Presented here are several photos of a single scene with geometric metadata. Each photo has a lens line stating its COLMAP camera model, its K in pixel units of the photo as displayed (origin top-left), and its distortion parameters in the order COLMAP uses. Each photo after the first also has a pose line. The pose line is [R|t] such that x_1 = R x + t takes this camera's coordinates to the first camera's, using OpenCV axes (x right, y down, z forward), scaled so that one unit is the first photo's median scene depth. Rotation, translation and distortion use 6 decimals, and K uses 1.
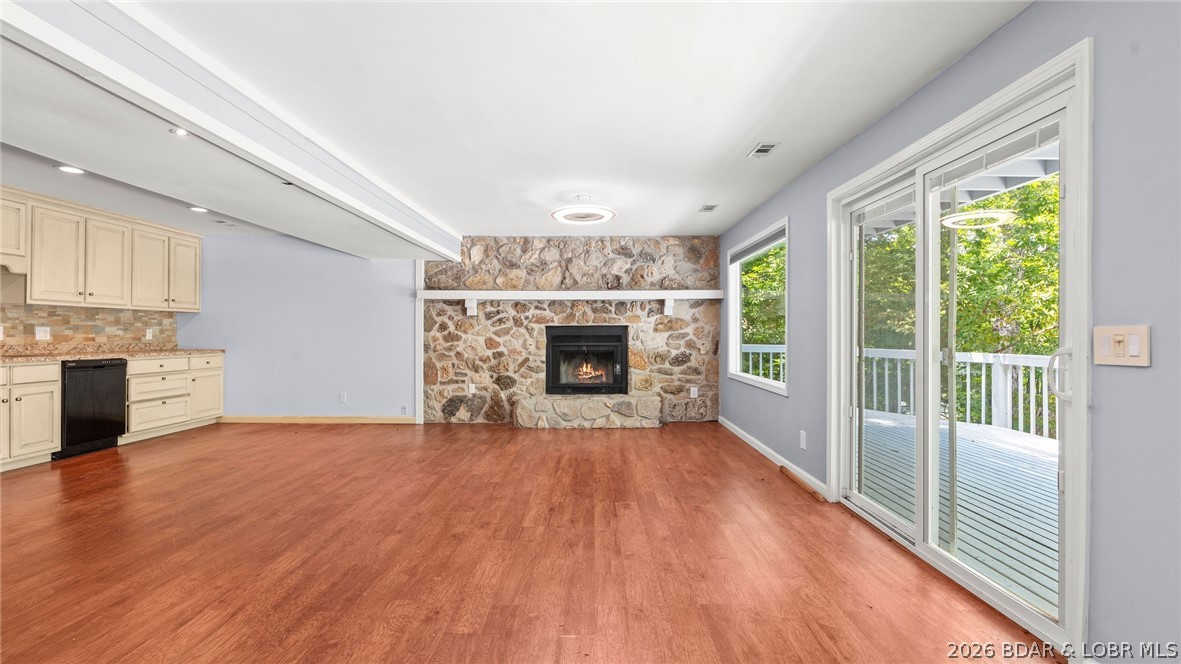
lens RADIAL K [[530.7, 0, 599.3], [0, 530.7, 324.9], [0, 0, 1]] dist [-0.011935, 0.004062]
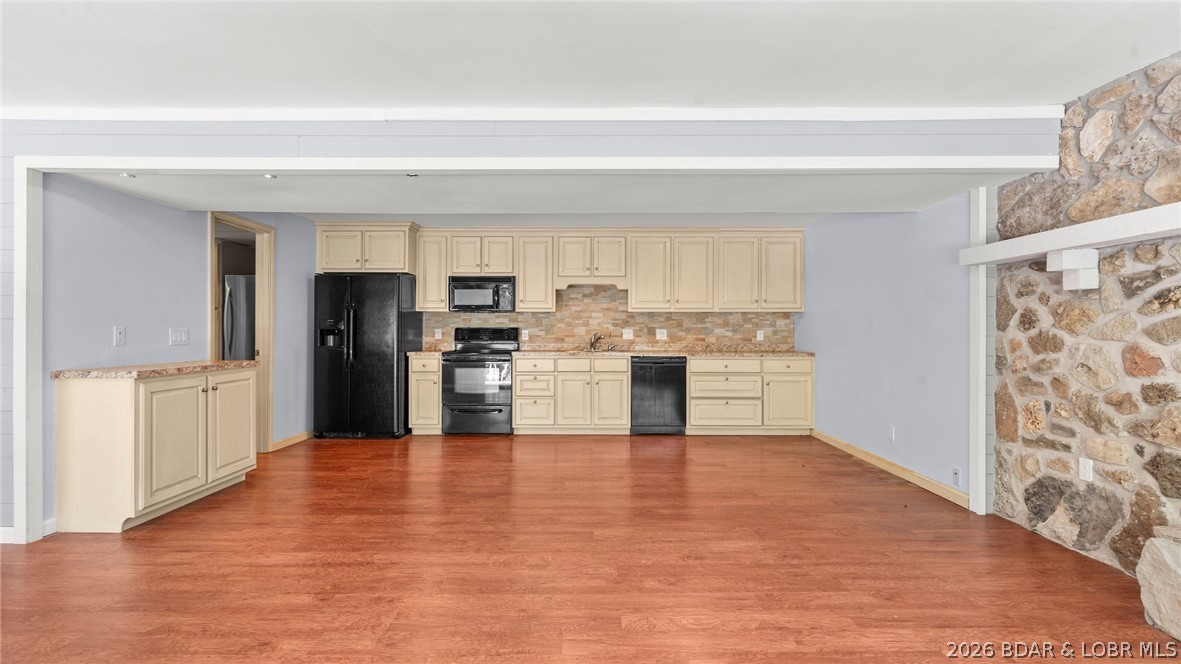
lens RADIAL K [[530.7, 0, 591.3], [0, 530.7, 329.2], [0, 0, 1]] dist [-0.011935, 0.004062]
pose [[-0.006090, -0.010734, -0.999924, 0.183950], [0.016368, 0.999807, -0.010832, 0.011956], [0.999847, -0.016433, -0.005913, 0.690433]]
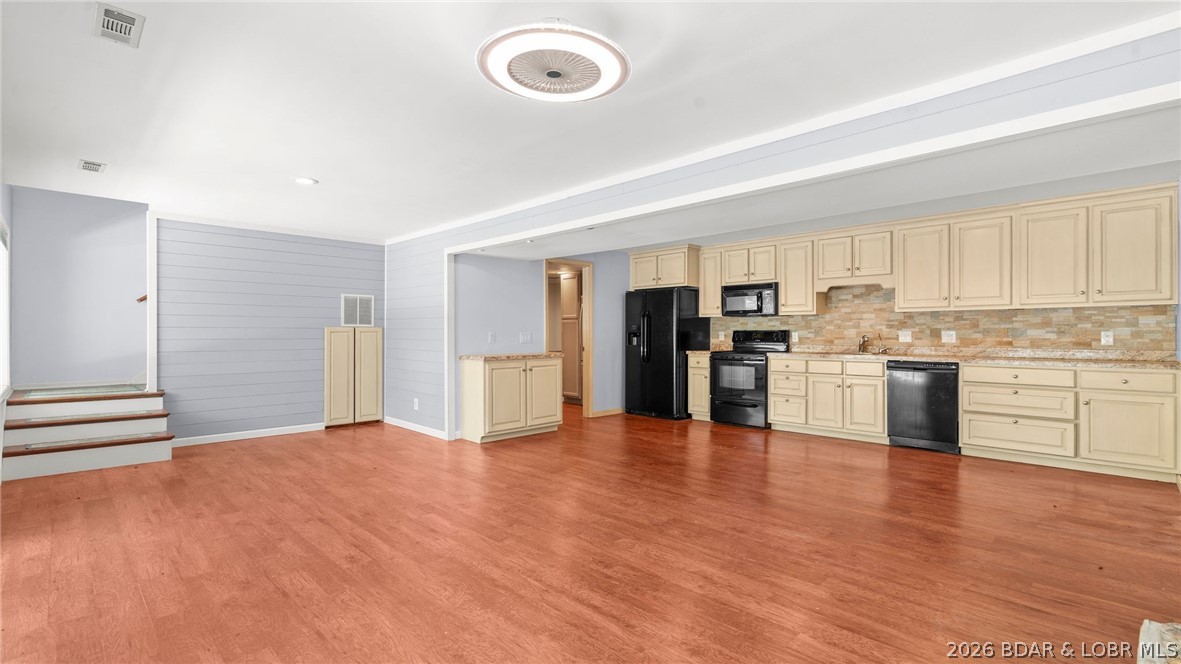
lens RADIAL K [[530.7, 0, 593.4], [0, 530.7, 331.7], [0, 0, 1]] dist [-0.011935, 0.004062]
pose [[-0.711797, -0.006325, -0.702356, 0.199124], [0.010708, 0.999746, -0.019855, 0.016014], [0.702303, -0.021654, -0.711548, 1.039850]]
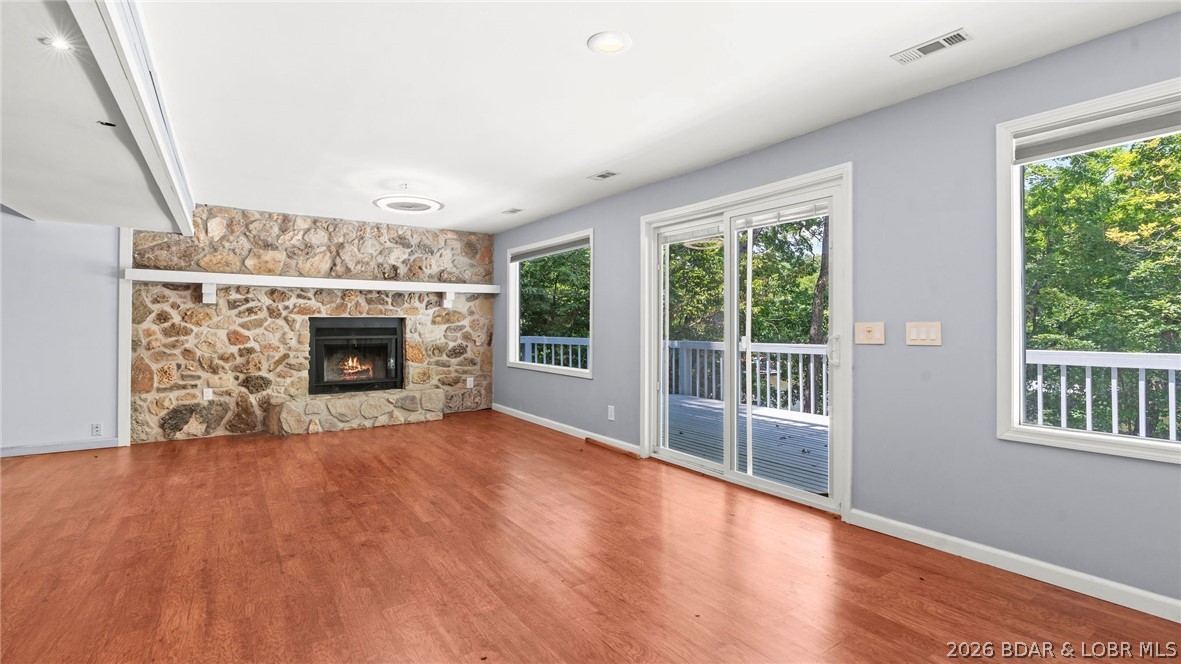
lens RADIAL K [[530.7, 0, 598.0], [0, 530.7, 312.0], [0, 0, 1]] dist [-0.011935, 0.004062]
pose [[0.824922, 0.014288, 0.565066, -0.227233], [-0.009432, 0.999889, -0.011513, -0.001368], [-0.565168, 0.004168, 0.824965, 0.000989]]
